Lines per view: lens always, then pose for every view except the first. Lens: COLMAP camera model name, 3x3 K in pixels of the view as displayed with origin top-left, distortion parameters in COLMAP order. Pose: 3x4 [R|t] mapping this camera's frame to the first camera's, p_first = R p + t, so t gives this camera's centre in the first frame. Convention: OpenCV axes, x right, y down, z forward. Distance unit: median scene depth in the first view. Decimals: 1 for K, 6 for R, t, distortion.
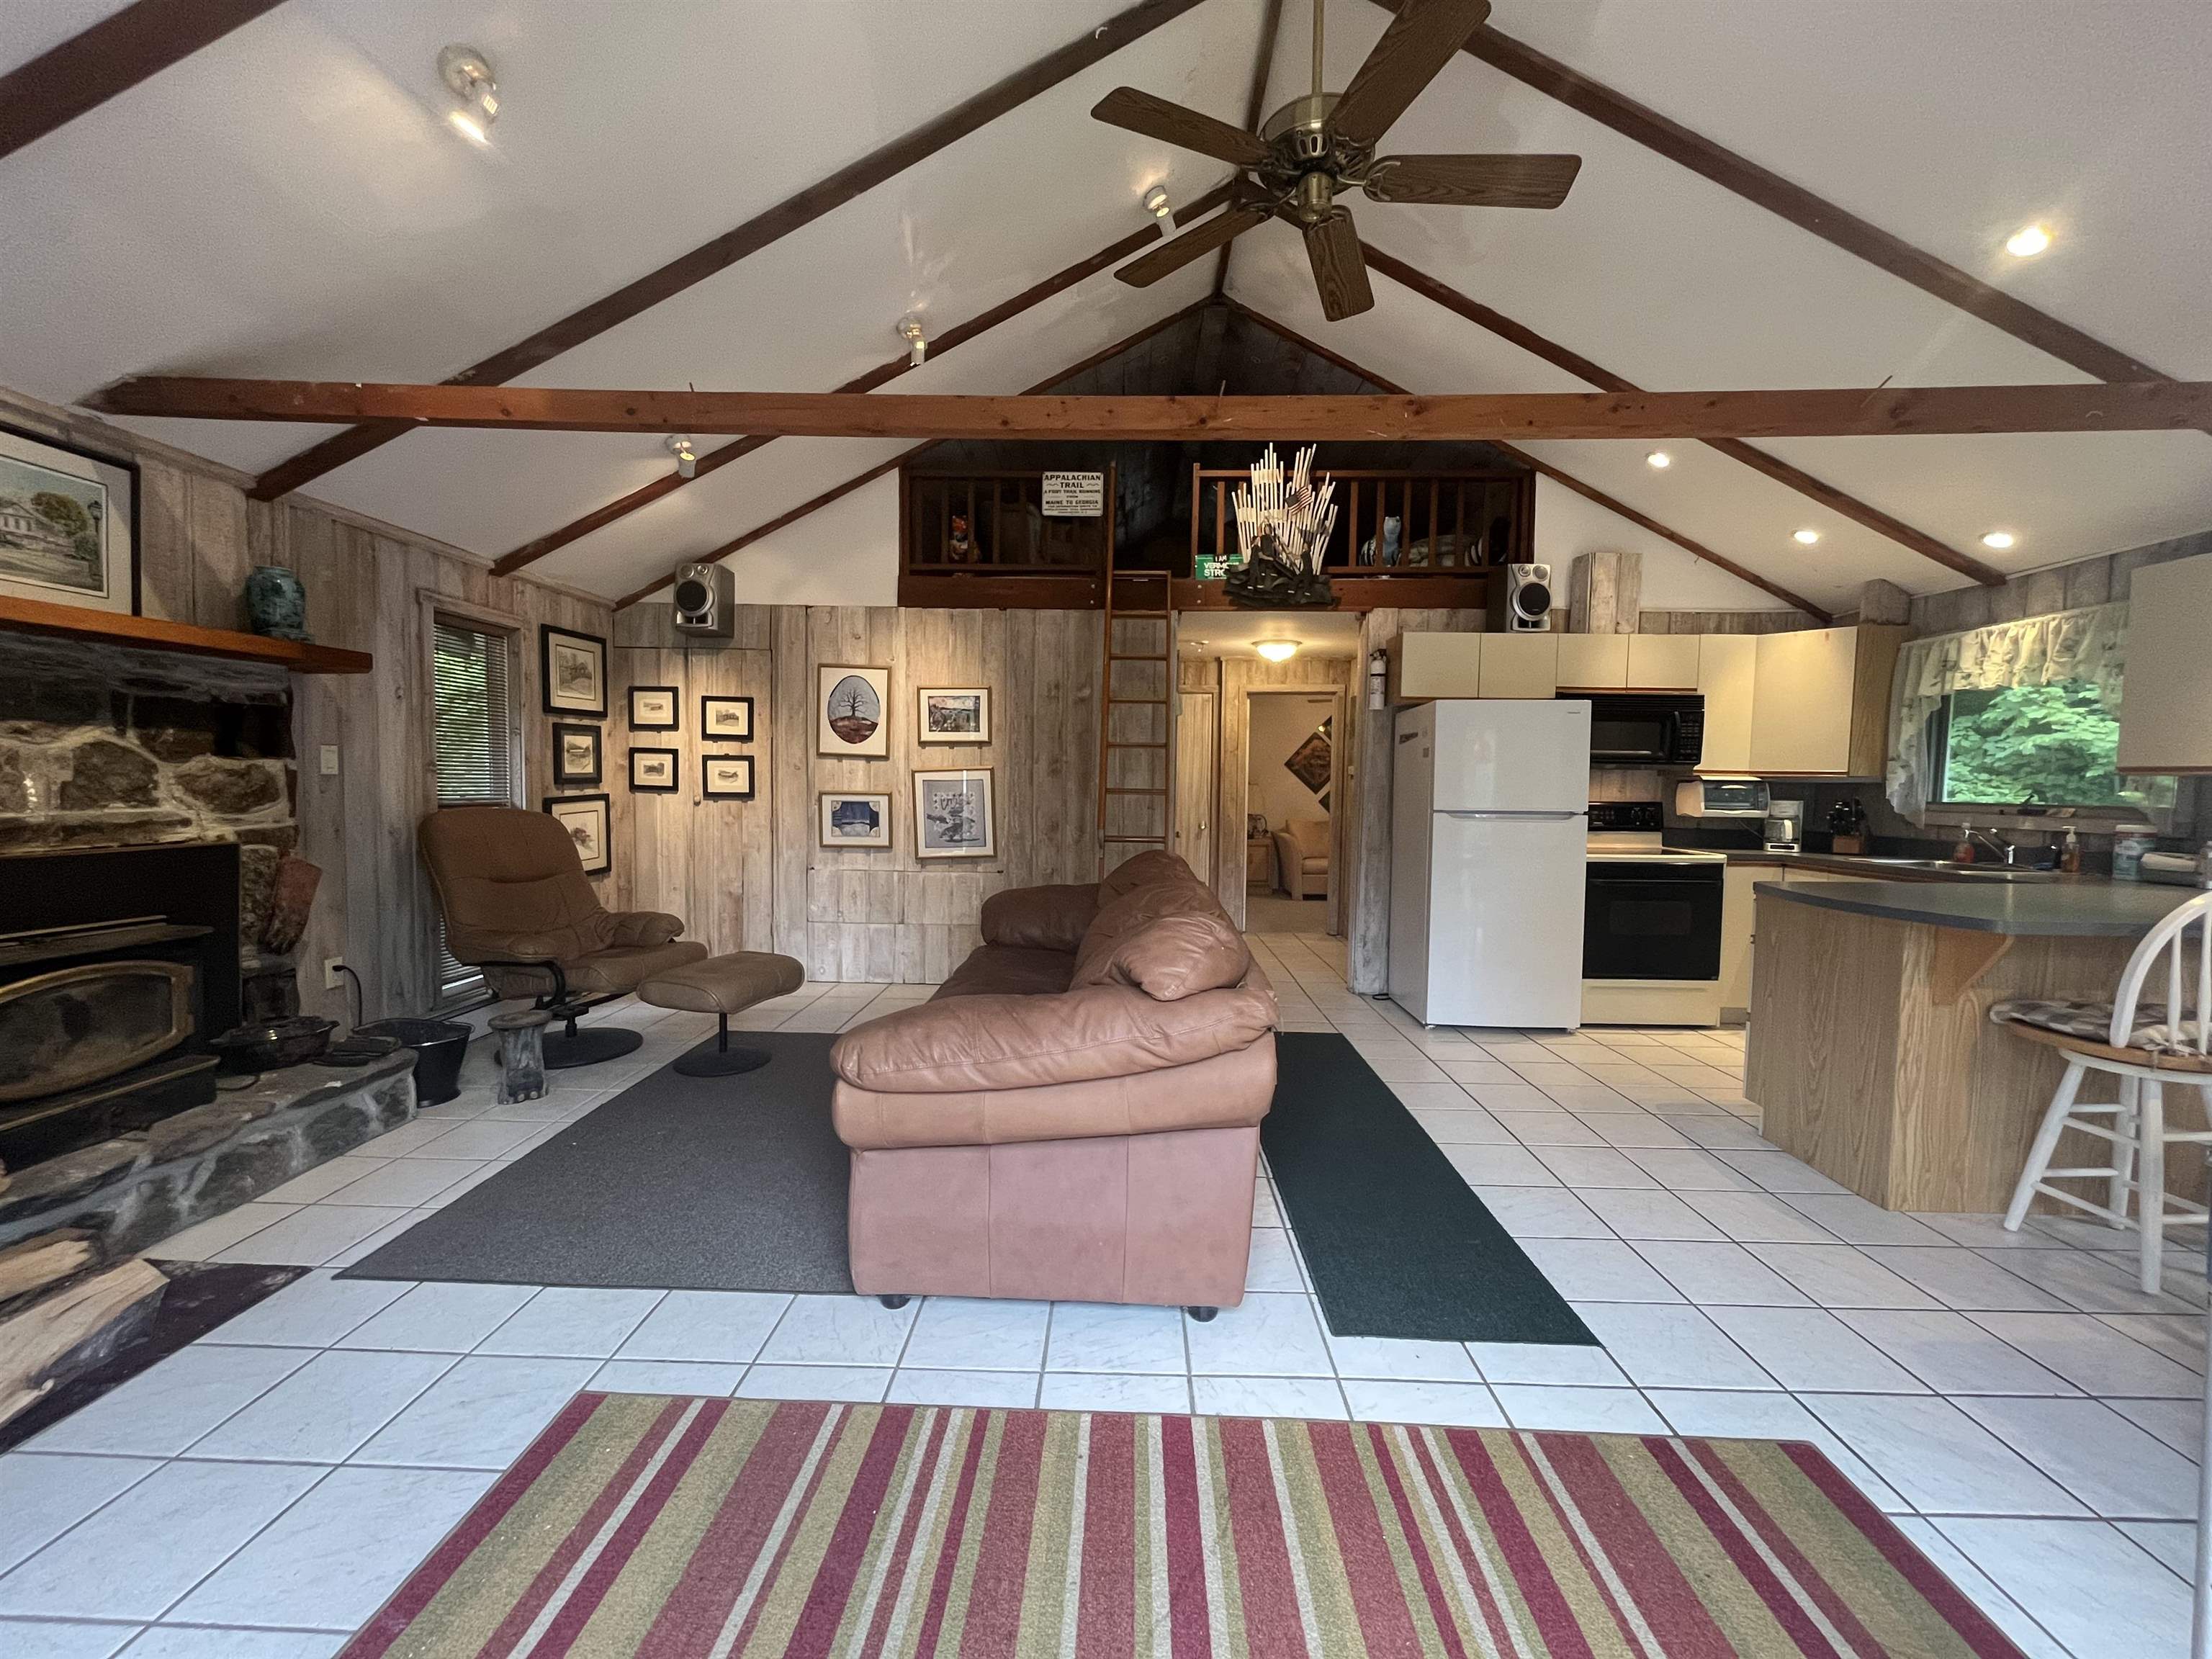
lens RADIAL K [[889.6, 0, 1103.9], [0, 889.6, 828.2], [0, 0, 1]] dist [-0.002919, 0.000000]
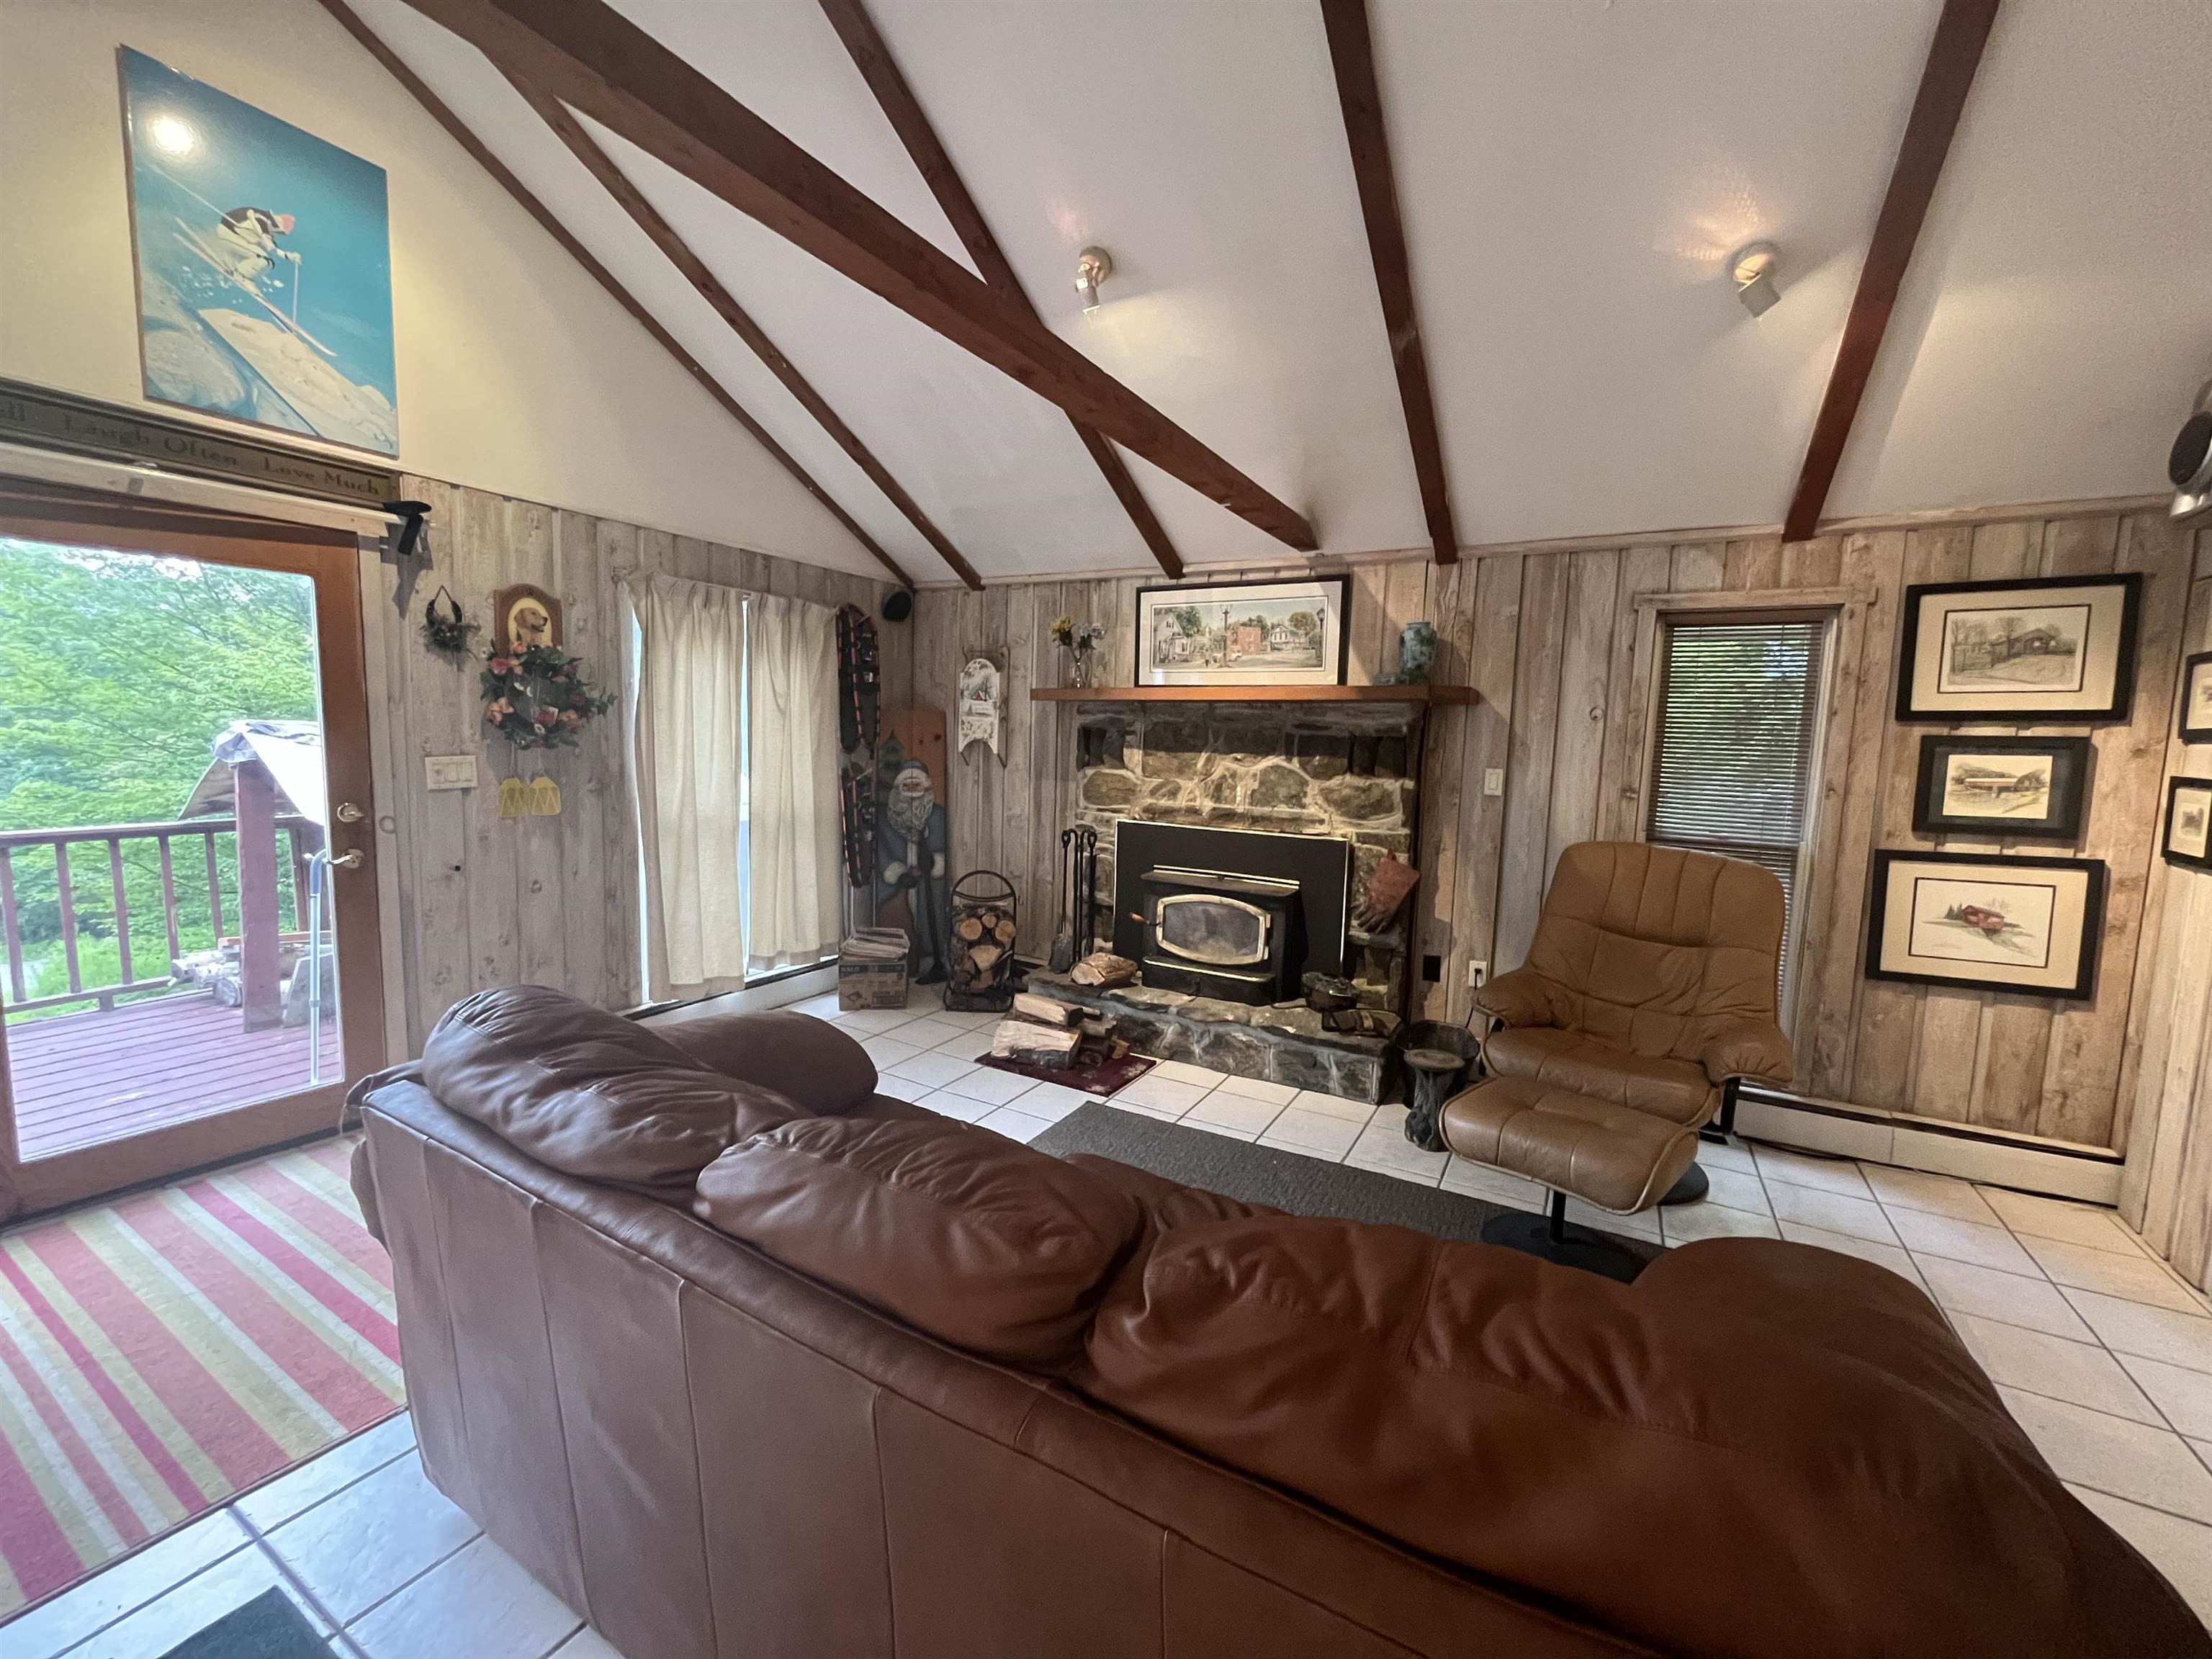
lens RADIAL K [[889.6, 0, 1103.0], [0, 889.6, 829.8], [0, 0, 1]] dist [-0.002919, 0.000000]
pose [[-0.469854, 0.062740, -0.880512, 0.222606], [-0.084992, 0.989622, 0.115867, -0.073448], [0.878643, 0.129277, -0.459645, 0.762955]]
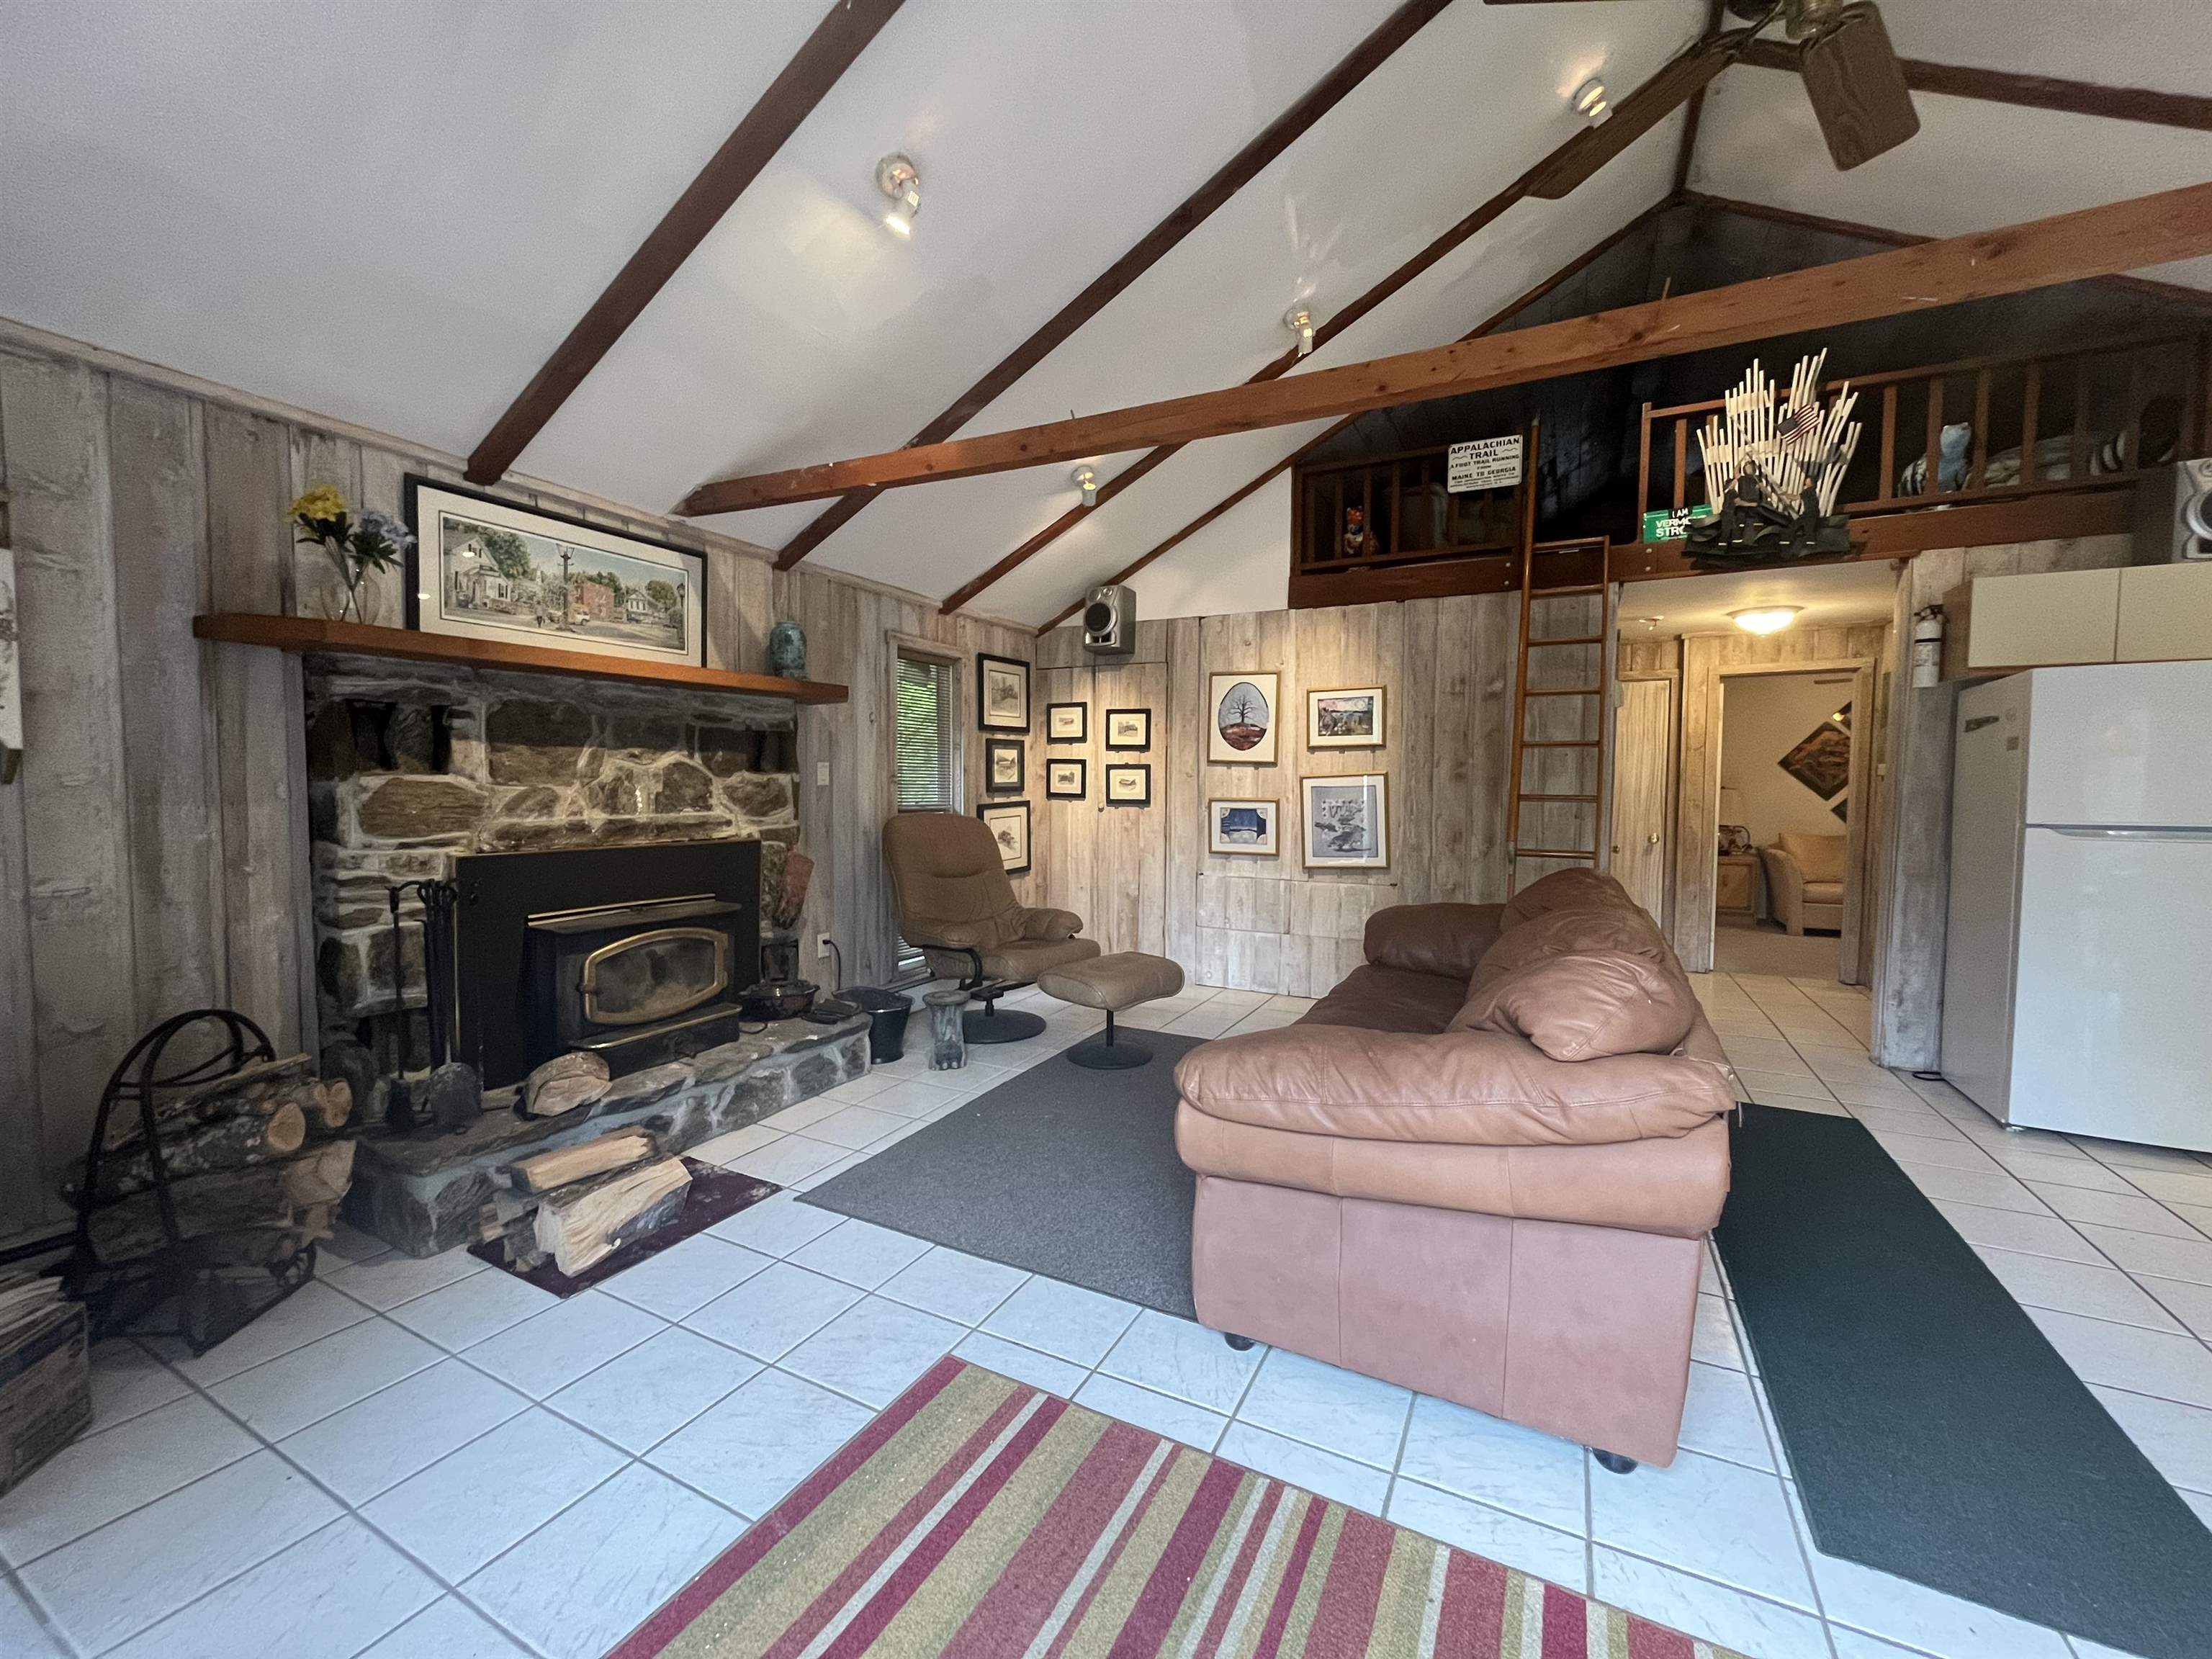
lens RADIAL K [[889.6, 0, 1102.9], [0, 889.6, 828.2], [0, 0, 1]] dist [-0.002919, 0.000000]
pose [[0.898807, 0.013506, -0.438136, 0.017480], [-0.016581, 0.999857, -0.003193, -0.002347], [0.438030, 0.010134, 0.898903, 0.038009]]
